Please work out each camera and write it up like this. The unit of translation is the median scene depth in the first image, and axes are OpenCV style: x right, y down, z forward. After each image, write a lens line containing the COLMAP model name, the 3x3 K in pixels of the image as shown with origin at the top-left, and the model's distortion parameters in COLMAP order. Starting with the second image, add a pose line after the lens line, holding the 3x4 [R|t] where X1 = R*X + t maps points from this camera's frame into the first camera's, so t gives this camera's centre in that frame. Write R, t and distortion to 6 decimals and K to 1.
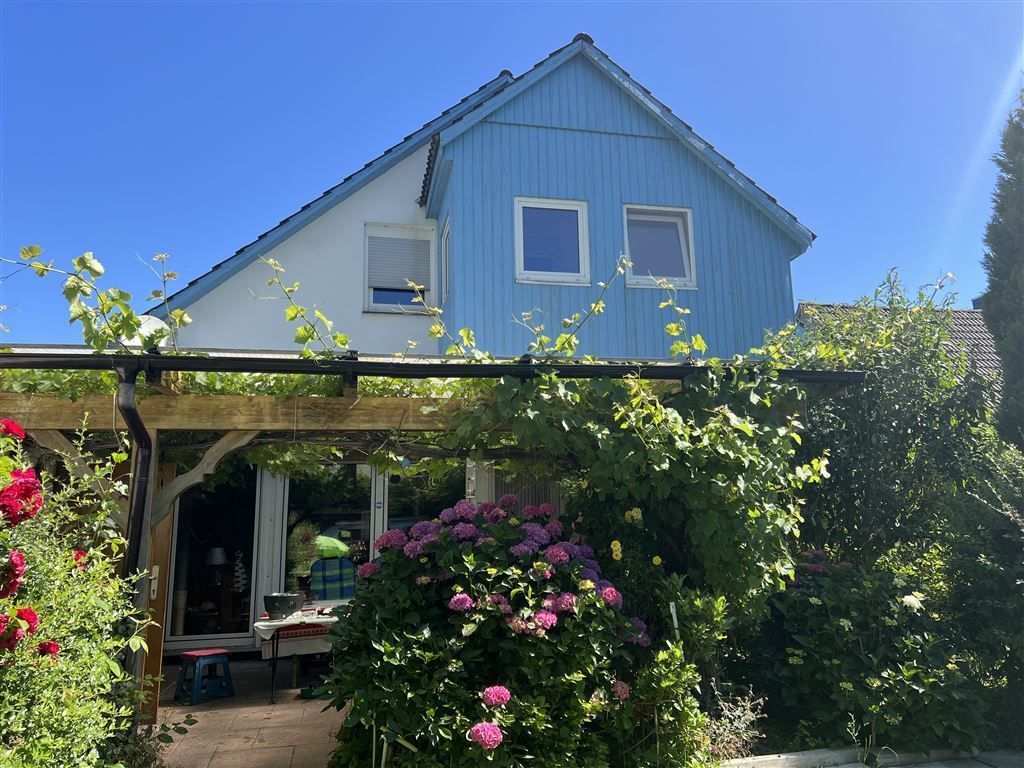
lens RADIAL K [[756.0, 0, 512.0], [0, 756.0, 384.0], [0, 0, 1]] dist [0.142493, -0.327861]
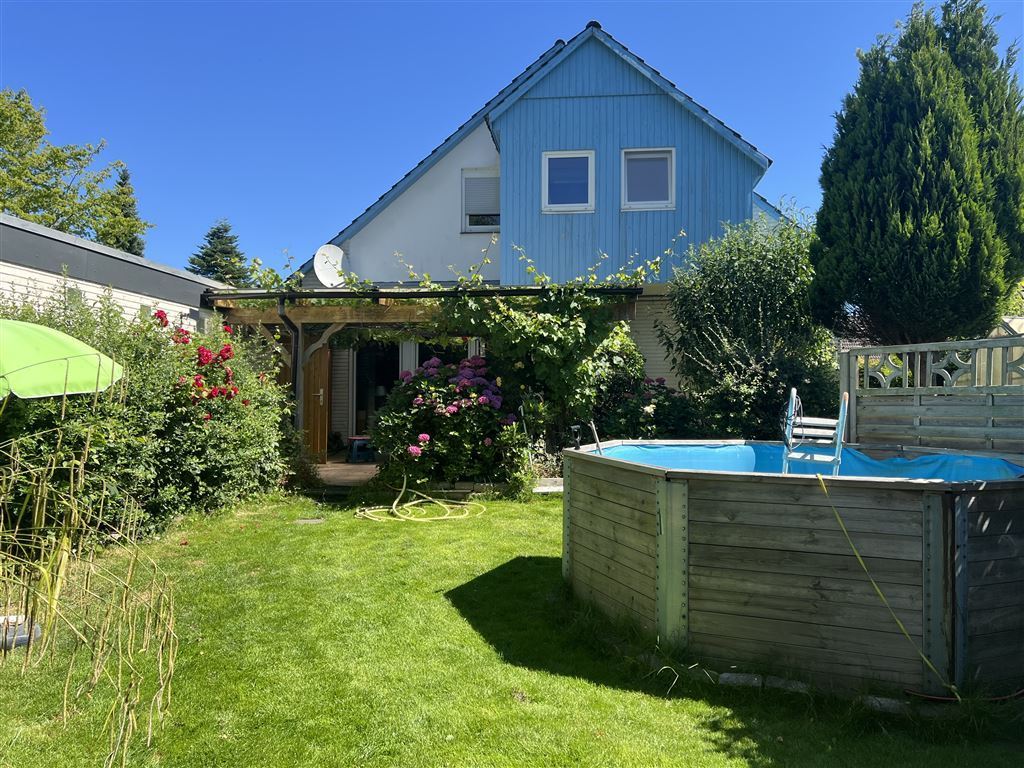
lens RADIAL K [[756.0, 0, 512.0], [0, 756.0, 384.0], [0, 0, 1]] dist [0.142493, -0.327861]
pose [[0.950820, 0.018810, -0.309173, 0.405268], [0.036740, 0.984259, 0.172872, -0.064068], [0.307558, -0.175729, 0.935162, -0.454863]]
